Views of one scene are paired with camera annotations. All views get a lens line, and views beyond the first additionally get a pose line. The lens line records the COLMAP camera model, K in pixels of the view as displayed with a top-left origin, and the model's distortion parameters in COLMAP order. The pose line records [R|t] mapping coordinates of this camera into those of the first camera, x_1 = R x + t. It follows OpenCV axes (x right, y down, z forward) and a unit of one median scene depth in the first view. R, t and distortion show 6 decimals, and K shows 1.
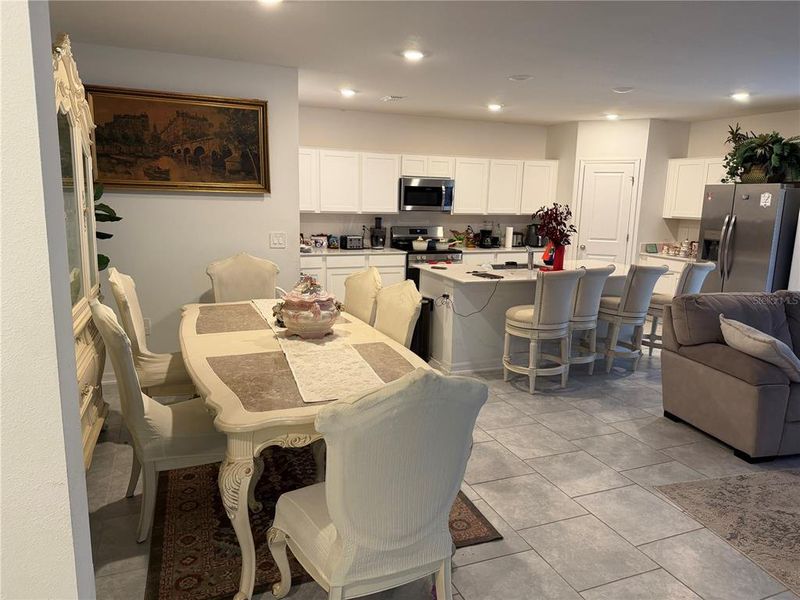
lens RADIAL K [[555.4, 0, 401.6], [0, 555.4, 297.8], [0, 0, 1]] dist [0.060998, -0.077066]
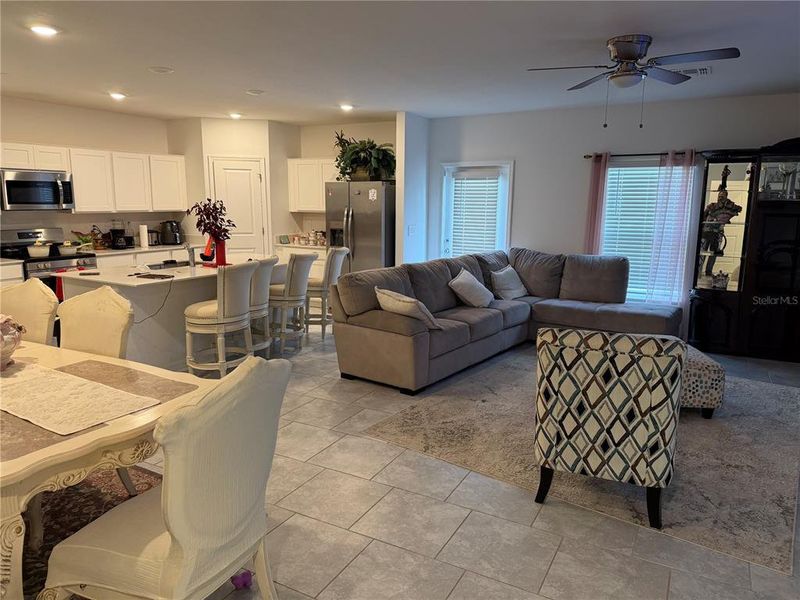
lens RADIAL K [[555.4, 0, 402.3], [0, 555.4, 302.3], [0, 0, 1]] dist [0.060998, -0.077066]
pose [[0.770363, -0.132688, 0.623647, -0.114985], [0.123031, 0.990659, 0.058799, -0.000846], [-0.625623, 0.031431, 0.779492, -0.001976]]
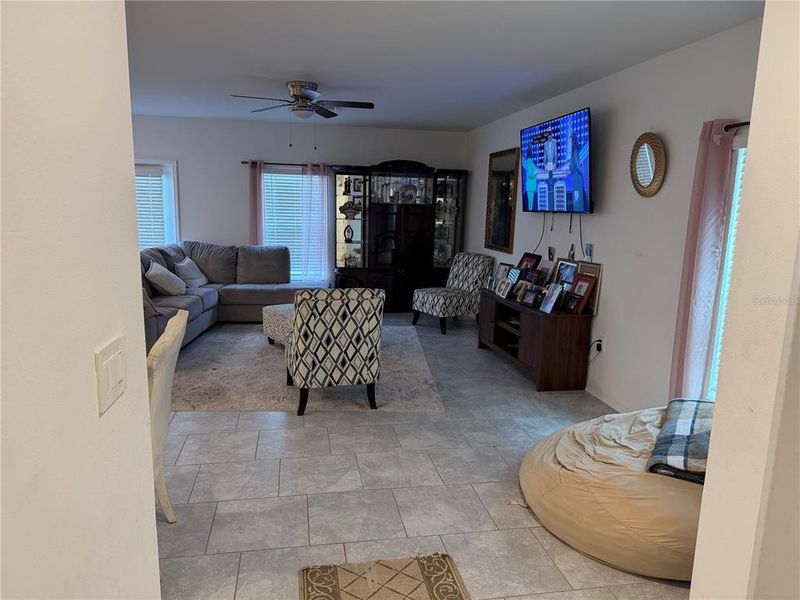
lens RADIAL K [[555.4, 0, 411.3], [0, 555.4, 299.4], [0, 0, 1]] dist [0.060998, -0.077066]
pose [[0.175495, -0.184935, 0.966954, -0.387964], [0.151594, 0.975560, 0.159067, -0.014560], [-0.972739, 0.118669, 0.199241, 0.025918]]
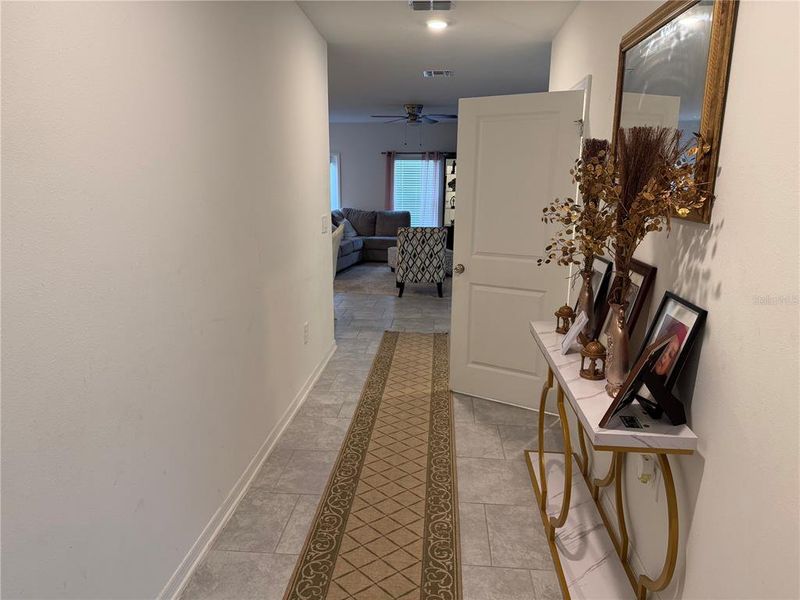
lens RADIAL K [[555.4, 0, 387.2], [0, 555.4, 314.0], [0, 0, 1]] dist [0.060998, -0.077066]
pose [[0.461627, -0.228774, 0.857067, -0.938105], [0.160911, 0.971739, 0.172714, 0.033599], [-0.872358, 0.058182, 0.485393, -0.310106]]
